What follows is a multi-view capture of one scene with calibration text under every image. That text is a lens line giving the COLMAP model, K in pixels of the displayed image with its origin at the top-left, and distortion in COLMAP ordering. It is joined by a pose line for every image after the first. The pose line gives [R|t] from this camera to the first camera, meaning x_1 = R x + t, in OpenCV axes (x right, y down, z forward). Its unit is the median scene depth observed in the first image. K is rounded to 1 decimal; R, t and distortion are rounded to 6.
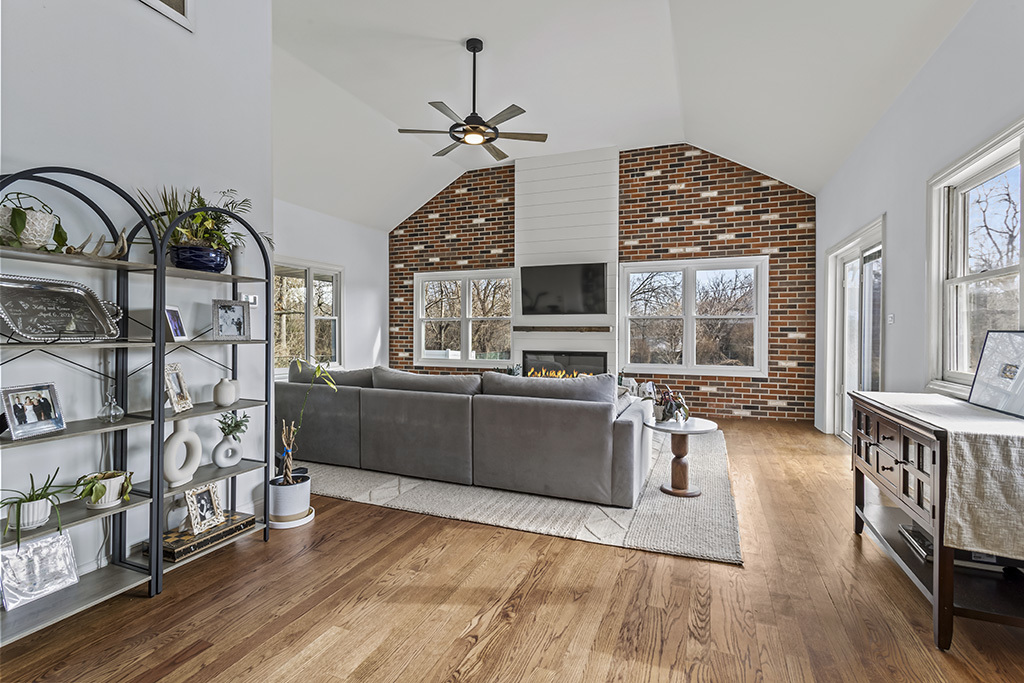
lens RADIAL K [[487.4, 0, 498.9], [0, 487.4, 327.0], [0, 0, 1]] dist [0.001378, 0.001404]
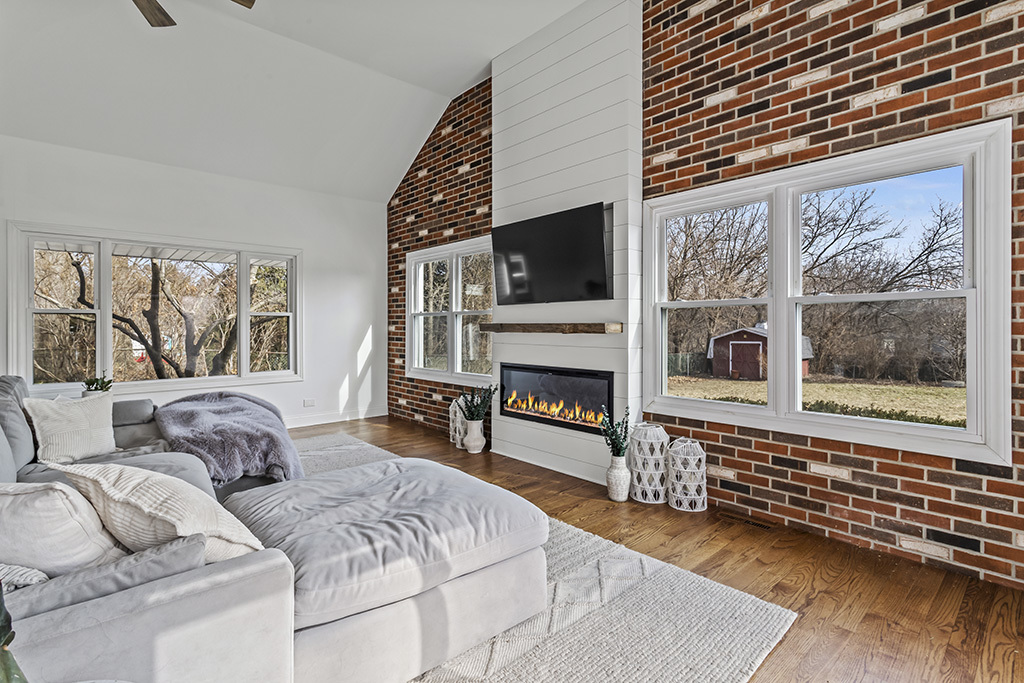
lens RADIAL K [[487.4, 0, 494.1], [0, 487.4, 322.9], [0, 0, 1]] dist [0.001378, 0.001404]
pose [[0.892515, -0.006623, -0.450969, 0.341504], [0.005564, 0.999978, -0.003673, -0.000103], [0.450983, 0.000769, 0.892532, 0.466987]]
